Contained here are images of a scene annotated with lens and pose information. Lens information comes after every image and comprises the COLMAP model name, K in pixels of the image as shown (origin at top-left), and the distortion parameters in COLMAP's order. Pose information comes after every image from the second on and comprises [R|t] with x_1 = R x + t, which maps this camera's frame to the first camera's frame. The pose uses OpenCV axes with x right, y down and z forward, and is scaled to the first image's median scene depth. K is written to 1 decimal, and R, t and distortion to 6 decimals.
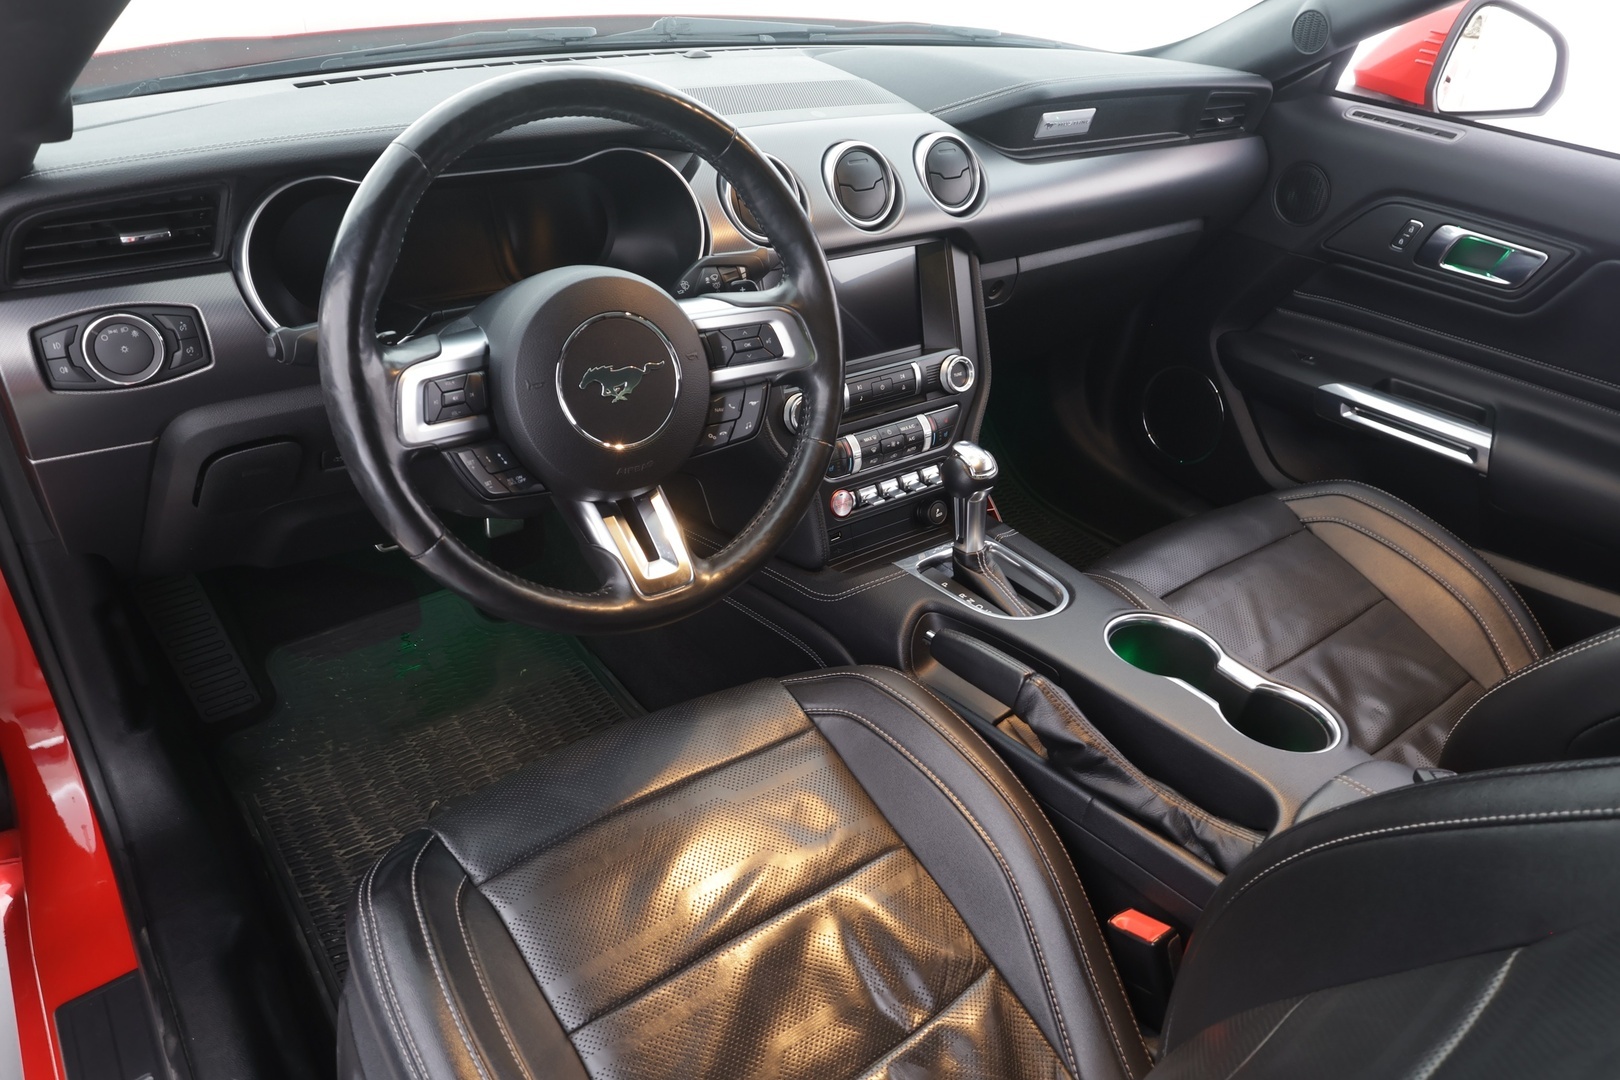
lens RADIAL K [[1102.8, 0, 810.0], [0, 1102.8, 540.0], [0, 0, 1]] dist [0.001191, 0.000287]
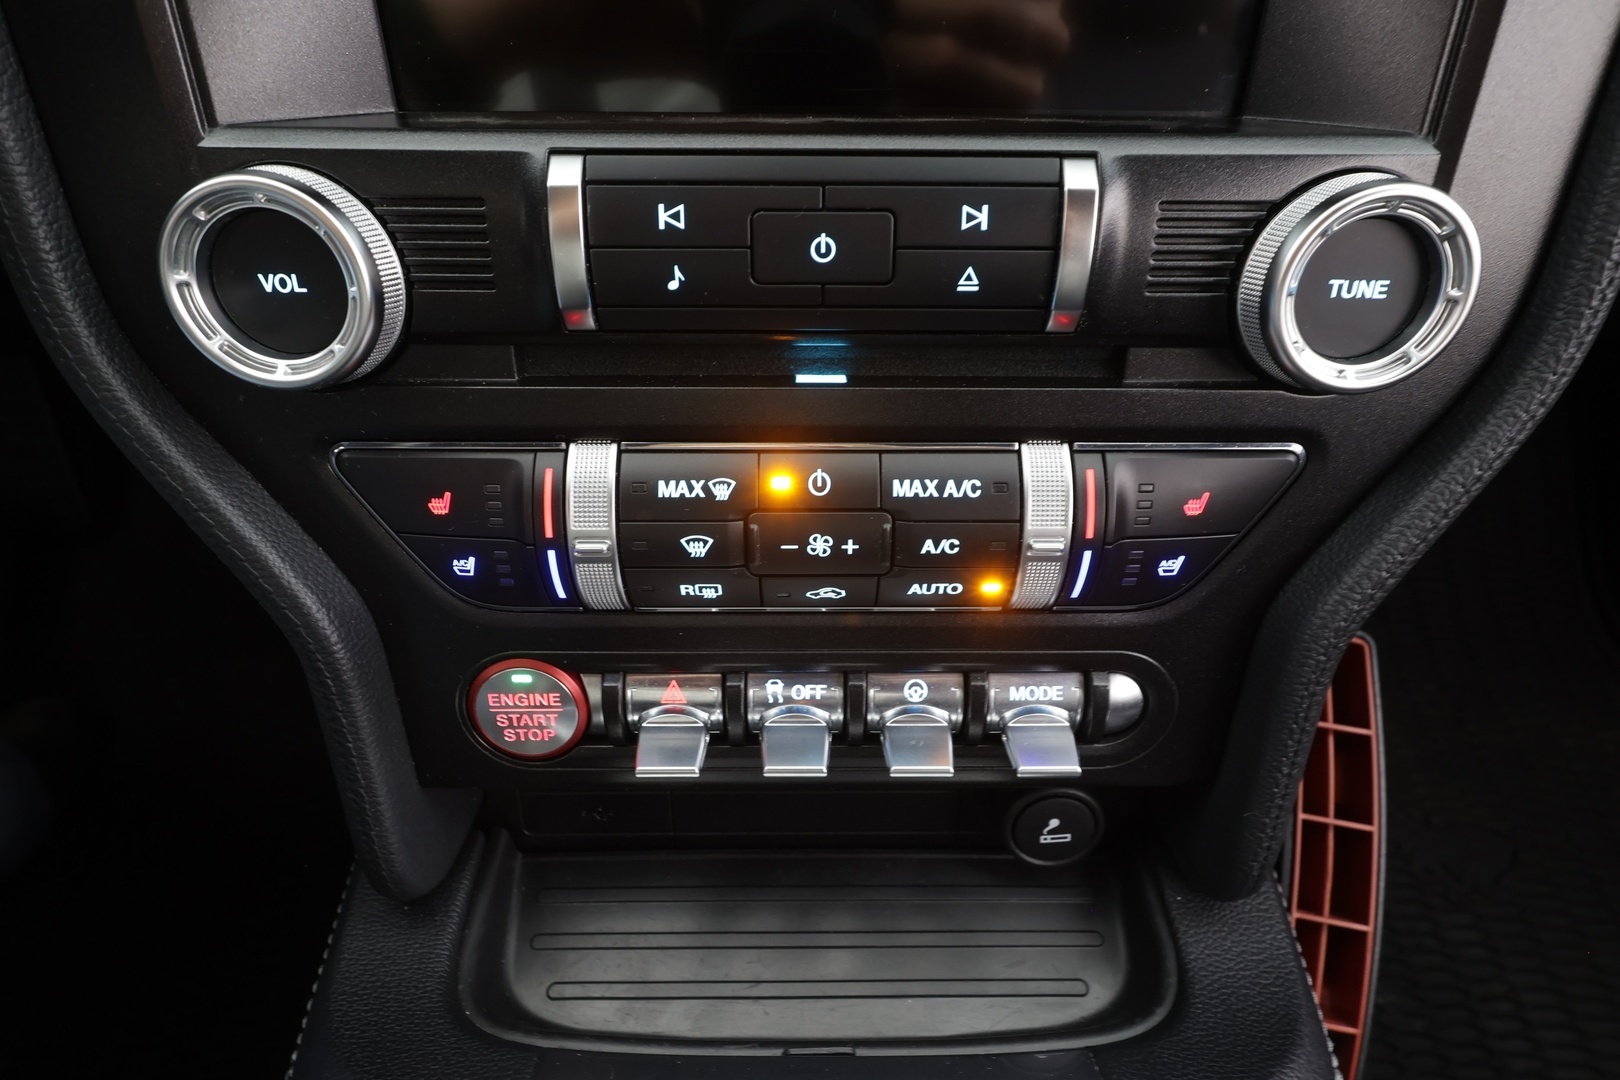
lens RADIAL K [[888.7, 0, 810.0], [0, 888.7, 540.0], [0, 0, 1]] dist [-0.005934, -0.000532]
pose [[0.805329, 0.368772, -0.464169, 0.150301], [-0.276603, 0.926261, 0.255990, -0.129713], [0.524343, -0.077766, 0.847948, 0.861202]]
